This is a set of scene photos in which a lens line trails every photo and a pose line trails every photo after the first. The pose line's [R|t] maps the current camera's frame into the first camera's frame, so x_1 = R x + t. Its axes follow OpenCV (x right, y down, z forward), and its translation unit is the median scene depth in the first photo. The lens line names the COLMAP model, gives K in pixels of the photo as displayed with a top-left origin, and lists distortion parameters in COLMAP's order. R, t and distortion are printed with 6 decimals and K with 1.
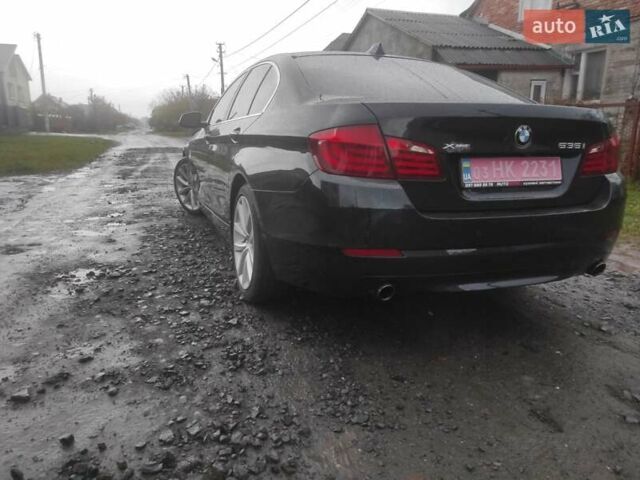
lens RADIAL K [[472.4, 0, 322.5], [0, 472.4, 240.6], [0, 0, 1]] dist [0.037482, -0.026590]
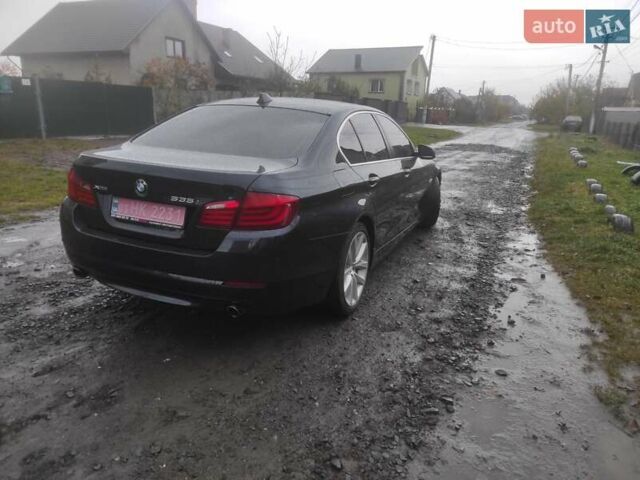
lens RADIAL K [[472.4, 0, 316.6], [0, 472.4, 239.0], [0, 0, 1]] dist [0.037482, -0.026590]
pose [[0.702544, 0.205954, -0.681187, 1.596661], [-0.193891, 0.976389, 0.095237, -0.279559], [0.684718, 0.065168, 0.725889, 0.350188]]
